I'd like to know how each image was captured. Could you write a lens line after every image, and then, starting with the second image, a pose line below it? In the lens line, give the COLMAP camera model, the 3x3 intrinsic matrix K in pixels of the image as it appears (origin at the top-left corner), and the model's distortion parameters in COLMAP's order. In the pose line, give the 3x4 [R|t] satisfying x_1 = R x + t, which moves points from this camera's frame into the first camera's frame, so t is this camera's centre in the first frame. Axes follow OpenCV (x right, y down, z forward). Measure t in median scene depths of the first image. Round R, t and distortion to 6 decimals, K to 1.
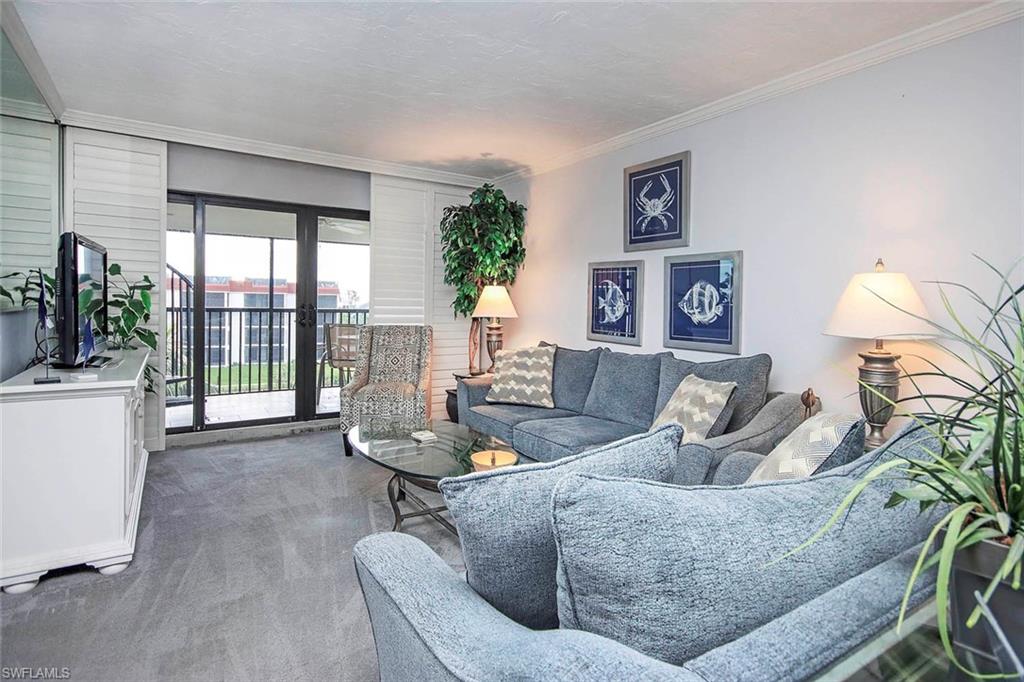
lens RADIAL K [[538.6, 0, 513.8], [0, 538.6, 307.6], [0, 0, 1]] dist [0.015812, -0.000111]
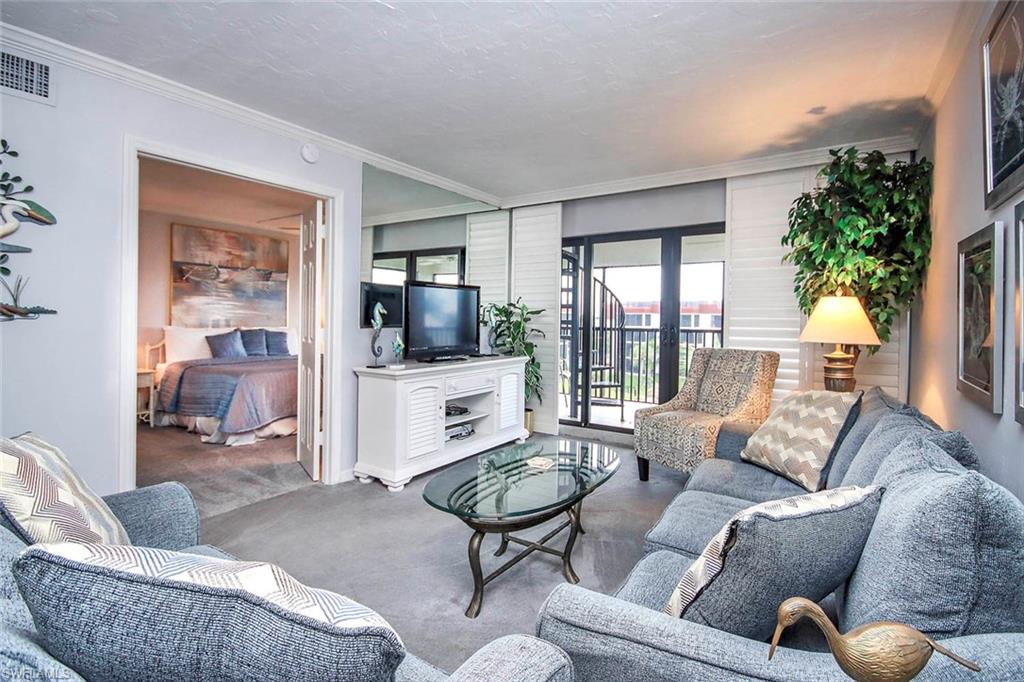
lens RADIAL K [[473.6, 0, 474.5], [0, 473.6, 321.8], [0, 0, 1]] dist [0.001540, 0.000296]
pose [[0.399261, -0.007533, -0.916806, 0.394228], [-0.008646, 0.999891, -0.011981, 0.002601], [0.916796, 0.012711, 0.399152, 0.411698]]
